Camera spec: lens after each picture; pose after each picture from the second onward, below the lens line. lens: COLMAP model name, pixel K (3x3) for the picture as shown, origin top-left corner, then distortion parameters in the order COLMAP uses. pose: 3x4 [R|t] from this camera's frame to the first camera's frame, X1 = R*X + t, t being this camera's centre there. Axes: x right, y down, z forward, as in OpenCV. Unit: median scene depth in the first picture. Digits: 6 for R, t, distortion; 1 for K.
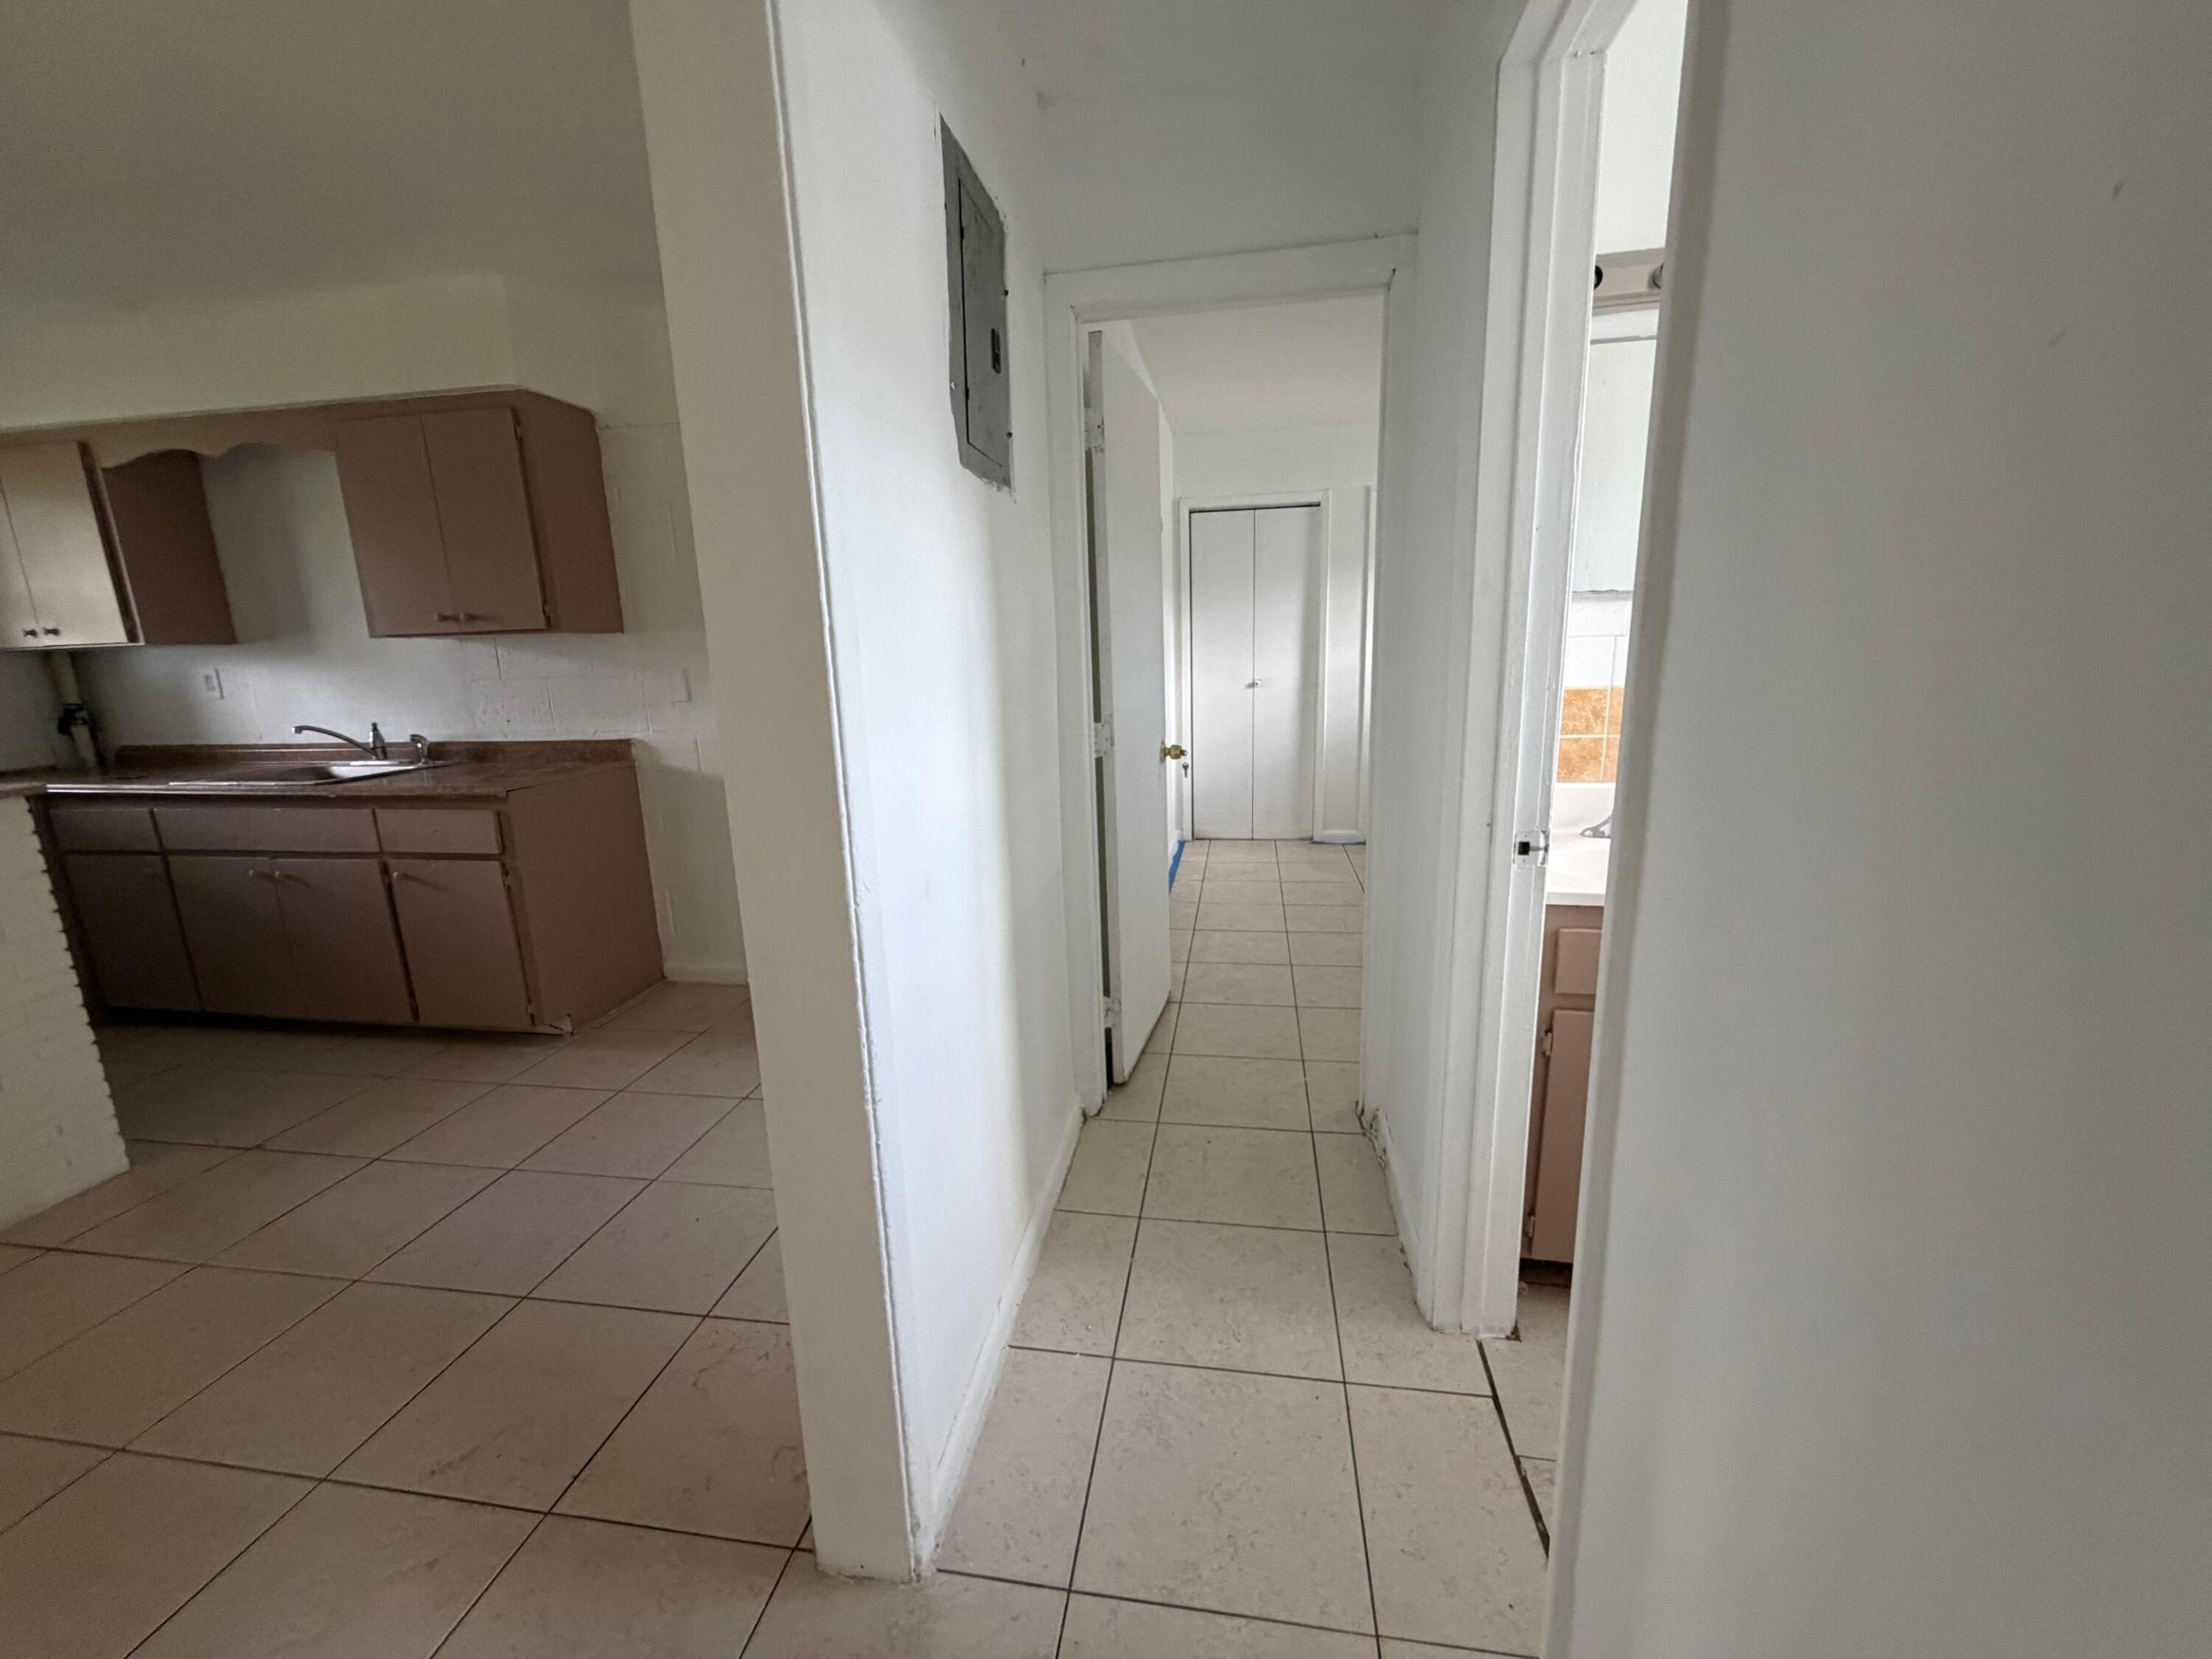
lens RADIAL K [[882.7, 0, 1098.8], [0, 882.7, 827.0], [0, 0, 1]] dist [0.001040, 0.000032]
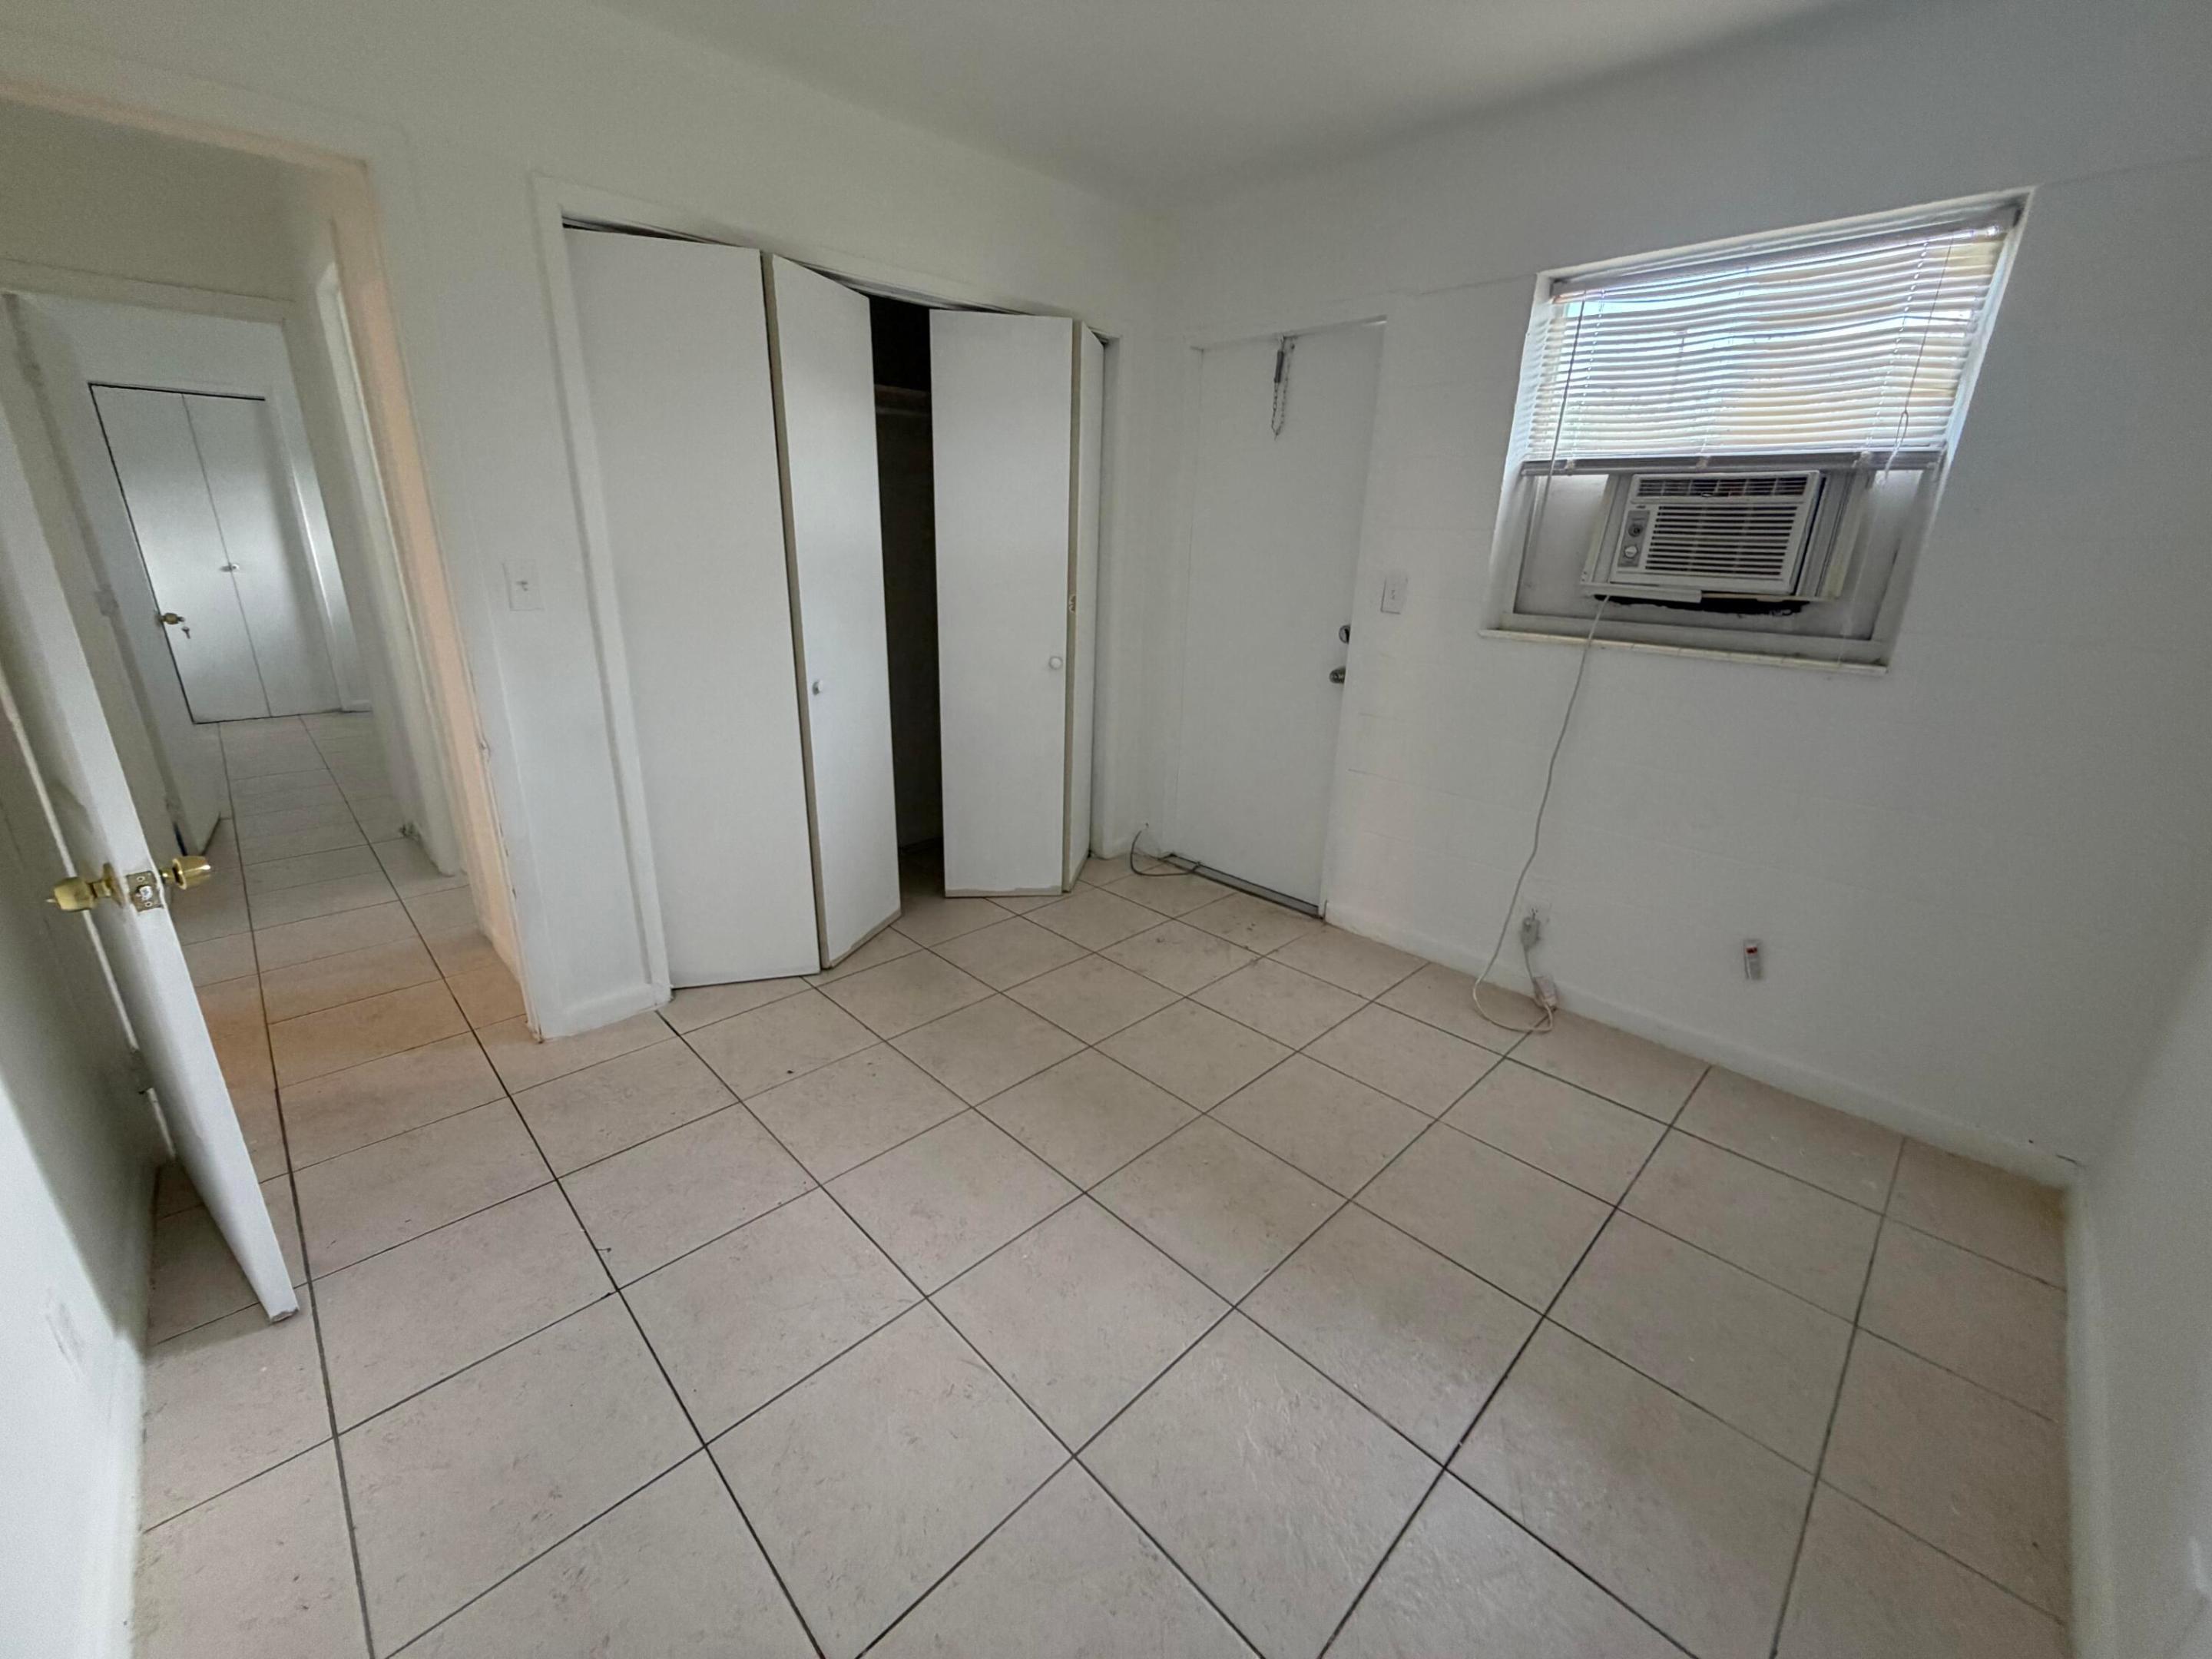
lens RADIAL K [[882.7, 0, 1098.8], [0, 882.7, 827.0], [0, 0, 1]] dist [0.001040, 0.000032]
pose [[0.591275, -0.215431, 0.777163, -0.168694], [0.122322, 0.976468, 0.177615, 0.137937], [-0.797139, -0.009956, 0.603713, -0.804340]]
